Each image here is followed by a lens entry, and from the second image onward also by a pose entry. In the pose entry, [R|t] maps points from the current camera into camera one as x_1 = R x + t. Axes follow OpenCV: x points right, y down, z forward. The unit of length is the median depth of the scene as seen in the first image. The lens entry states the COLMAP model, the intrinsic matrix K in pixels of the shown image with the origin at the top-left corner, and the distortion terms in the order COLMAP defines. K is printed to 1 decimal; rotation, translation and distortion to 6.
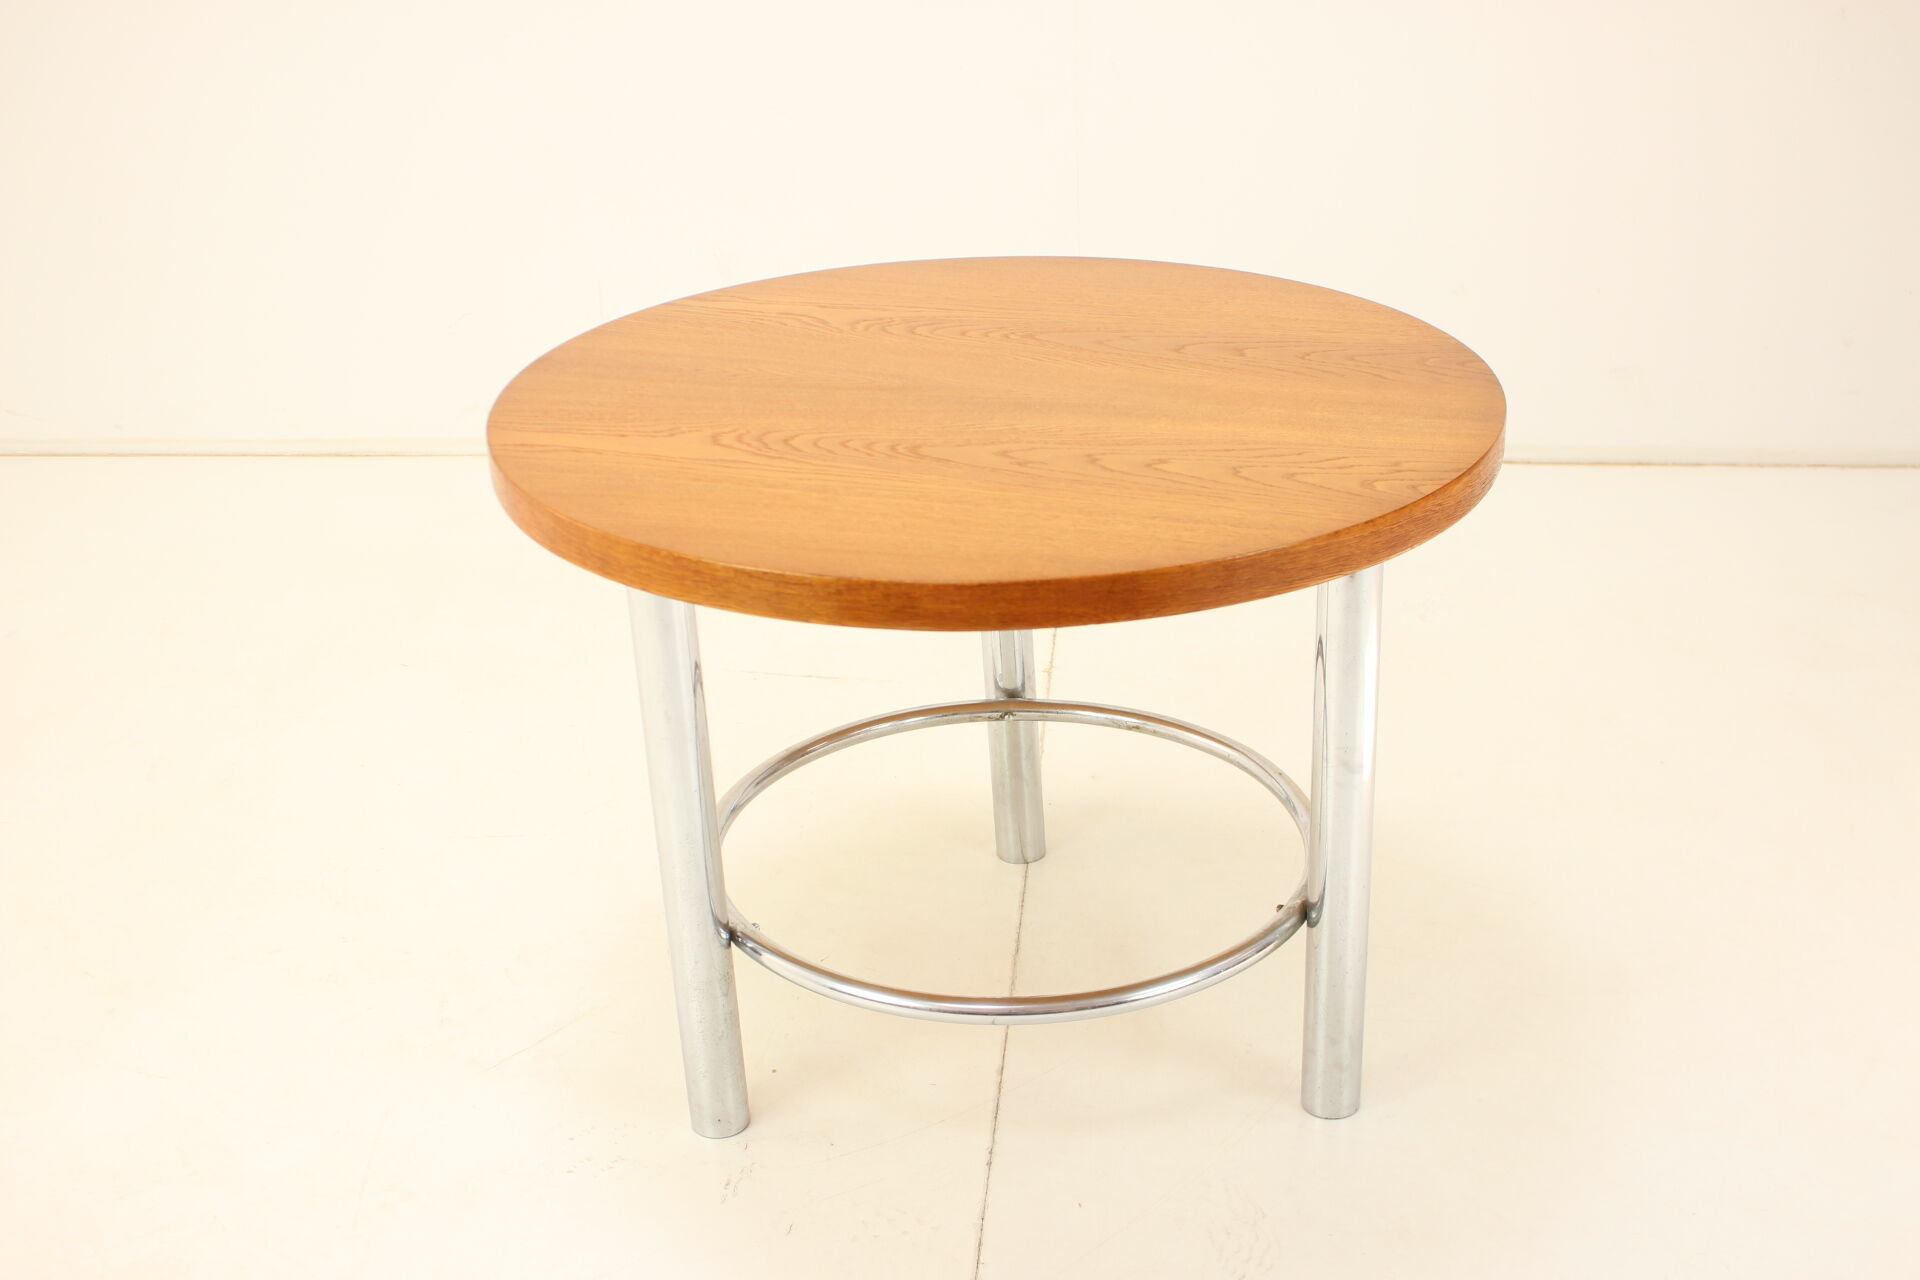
lens RADIAL K [[2379.6, 0, 960.0], [0, 2379.6, 640.0], [0, 0, 1]] dist [-0.040816, -0.033479]
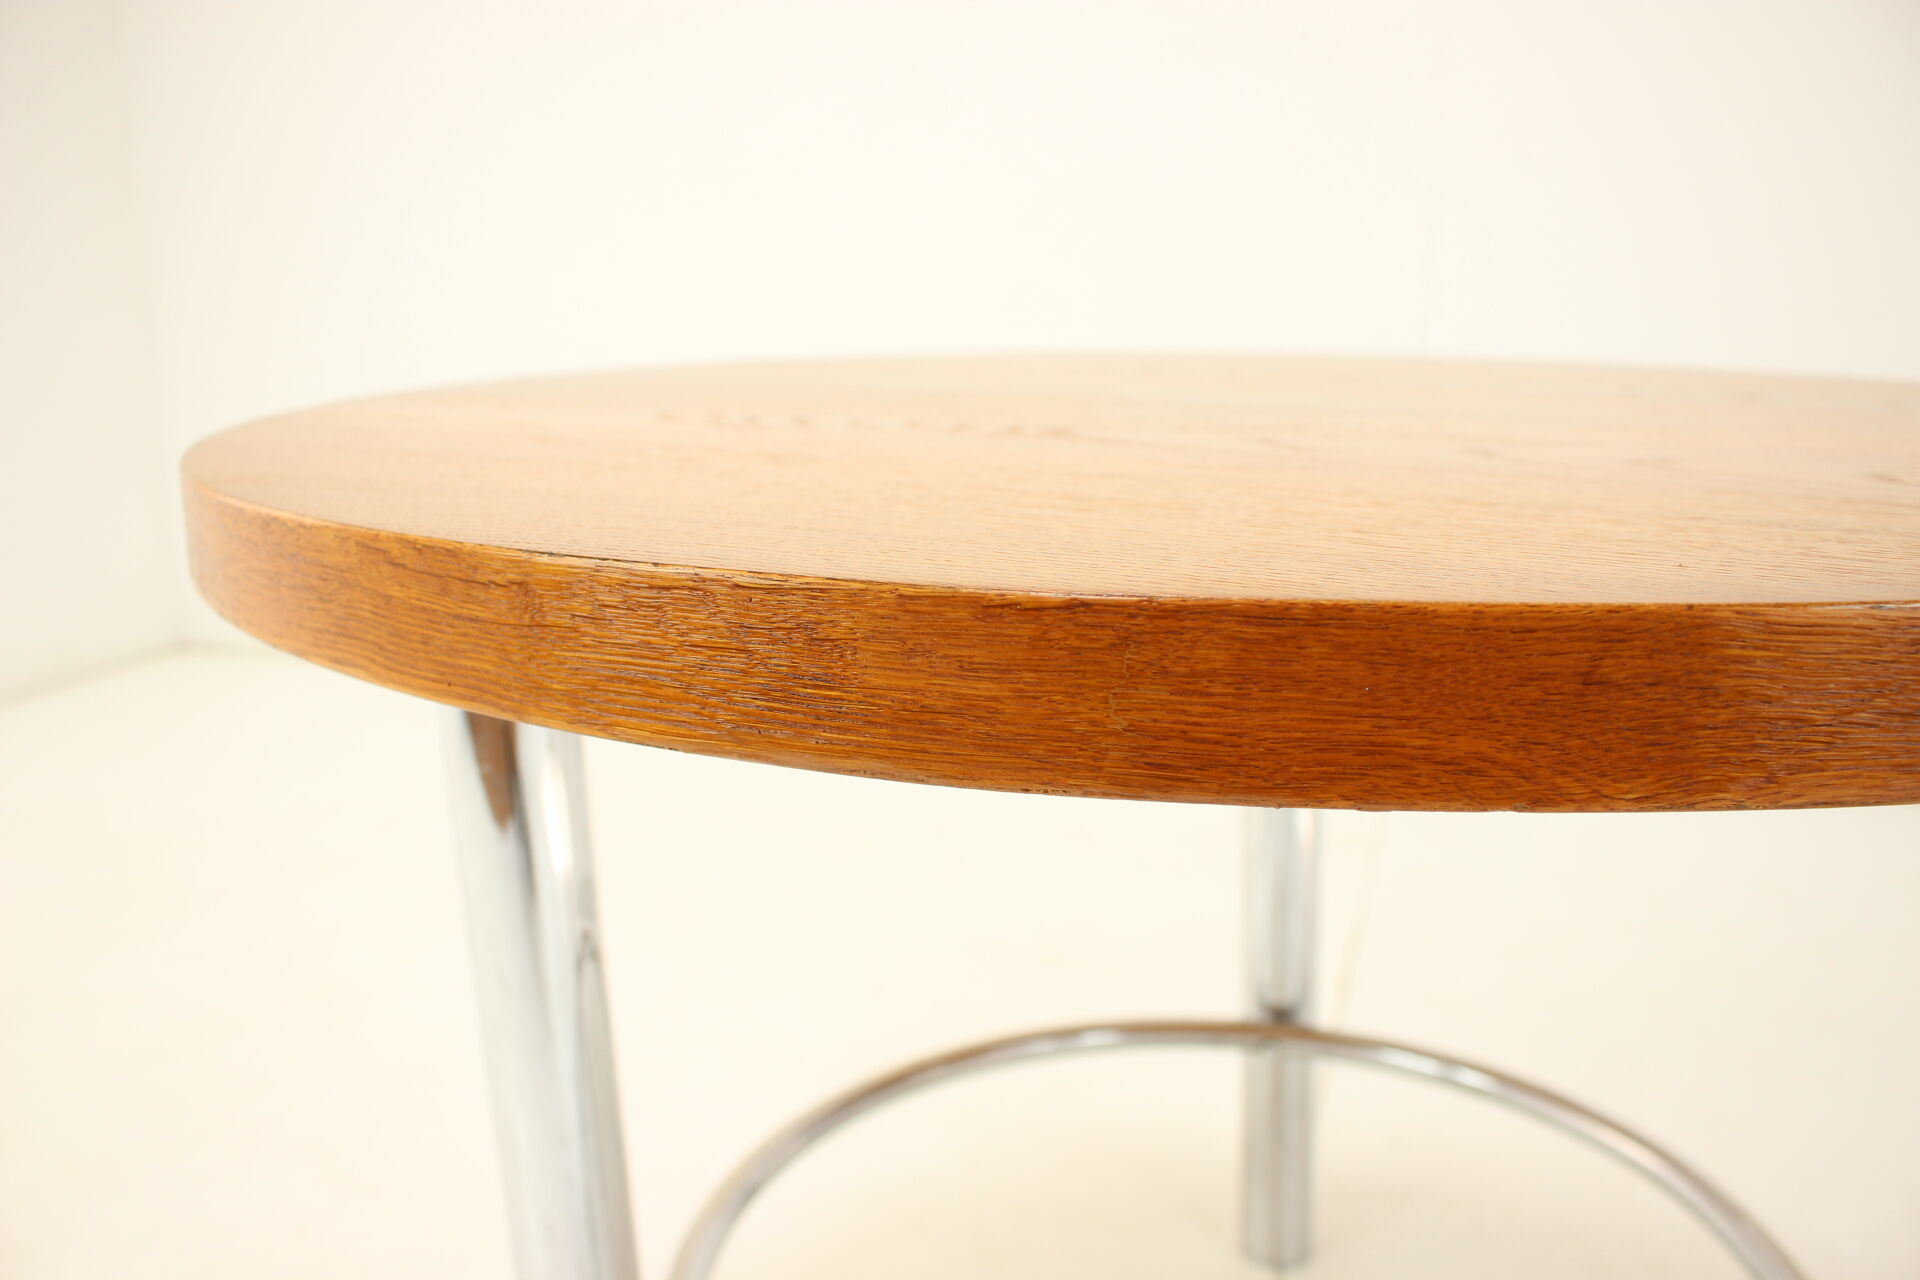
lens RADIAL K [[1627.9, 0, 960.0], [0, 1627.9, 640.0], [0, 0, 1]] dist [-0.155069, 0.156216]
pose [[0.974067, 0.075711, -0.213216, 0.026999], [-0.113374, 0.978836, -0.170372, 0.009138], [0.195804, 0.190127, 0.962036, 0.653289]]
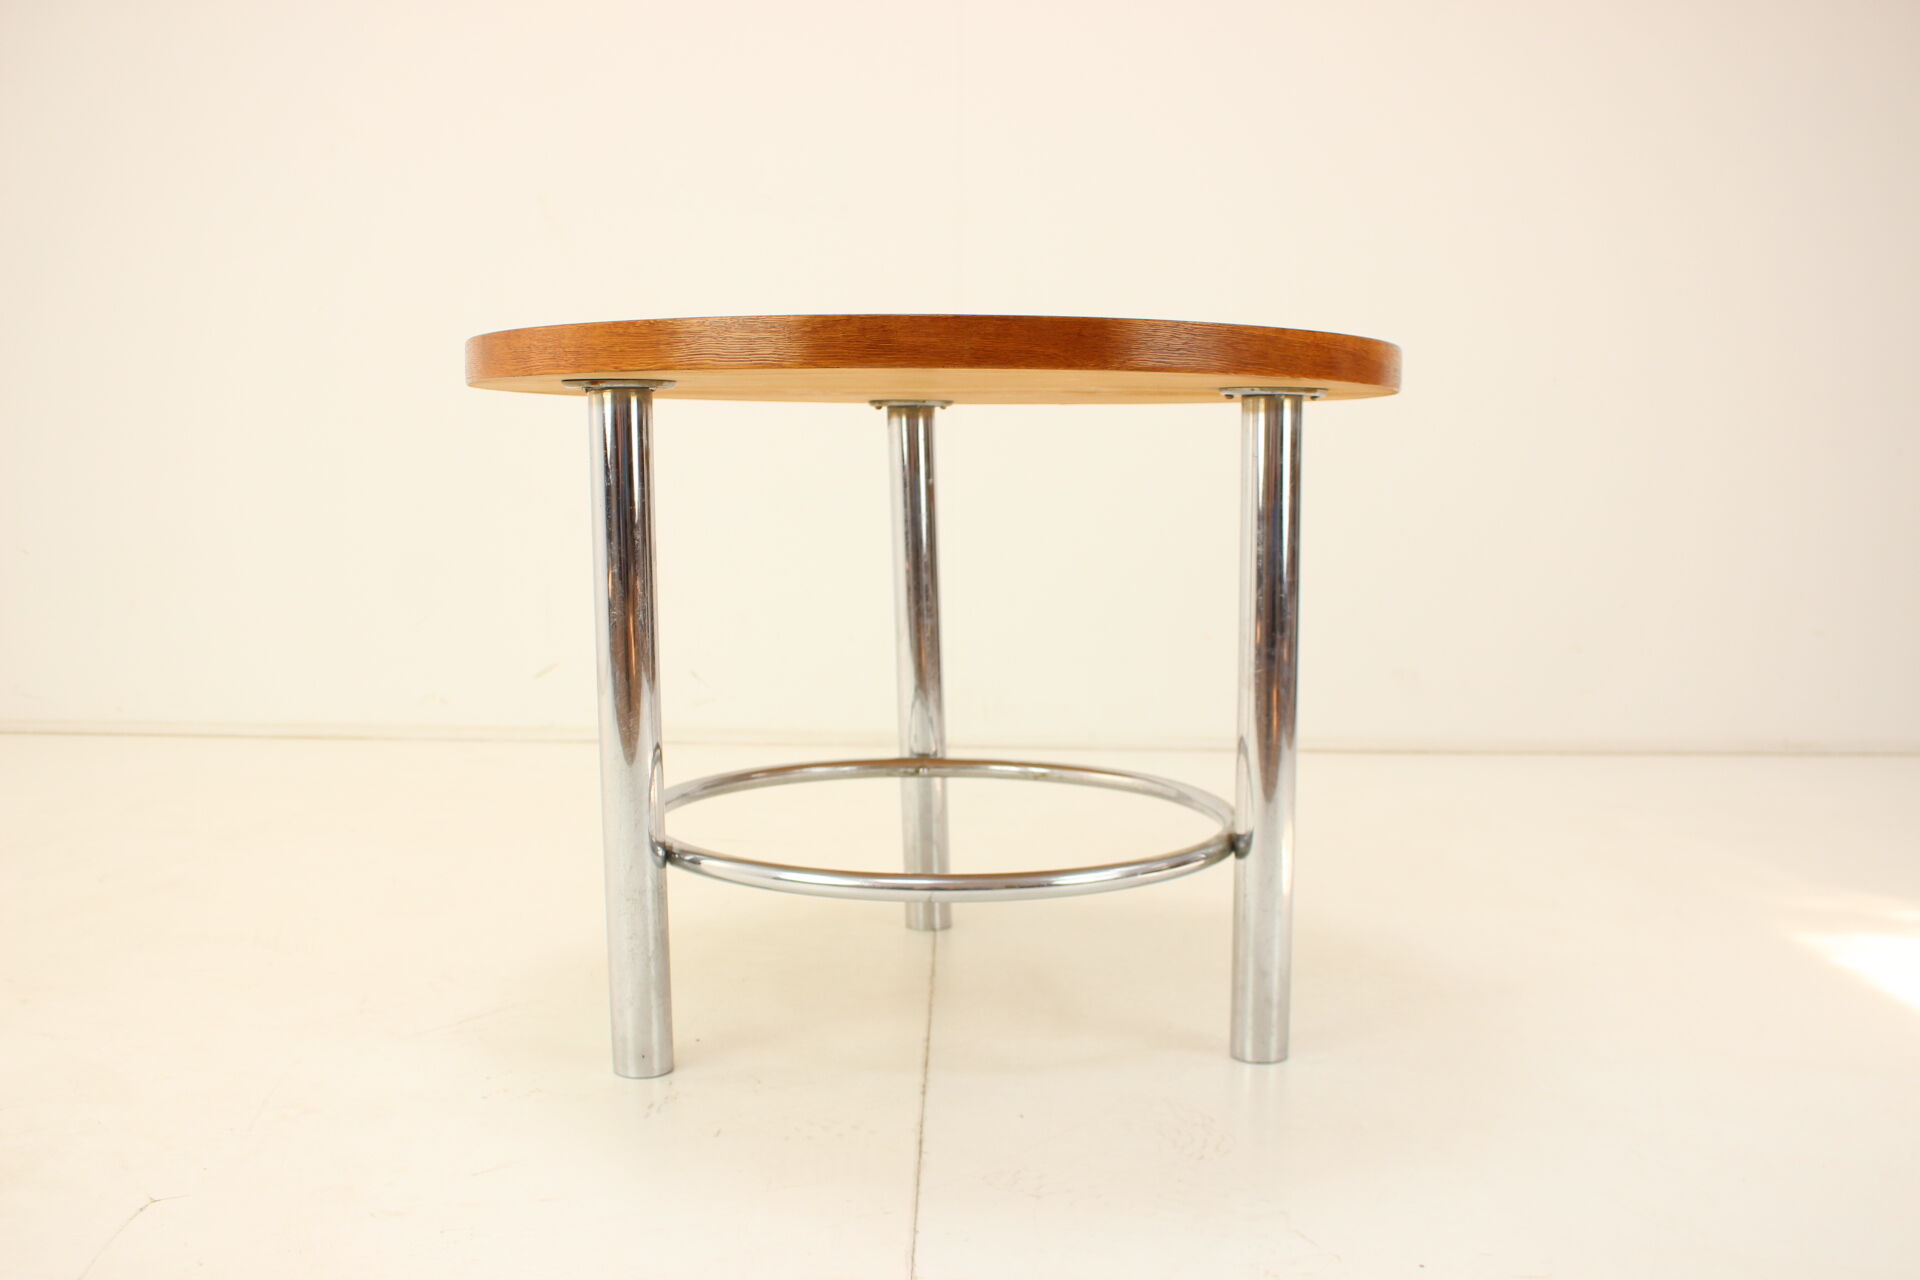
lens RADIAL K [[1796.8, 0, 960.0], [0, 1796.8, 640.0], [0, 0, 1]] dist [-0.043904, -0.000916]
pose [[0.996087, 0.030322, 0.083010, -0.038752], [-0.002972, 0.950260, -0.311443, 0.274729], [-0.088325, 0.309978, 0.946632, 0.245619]]
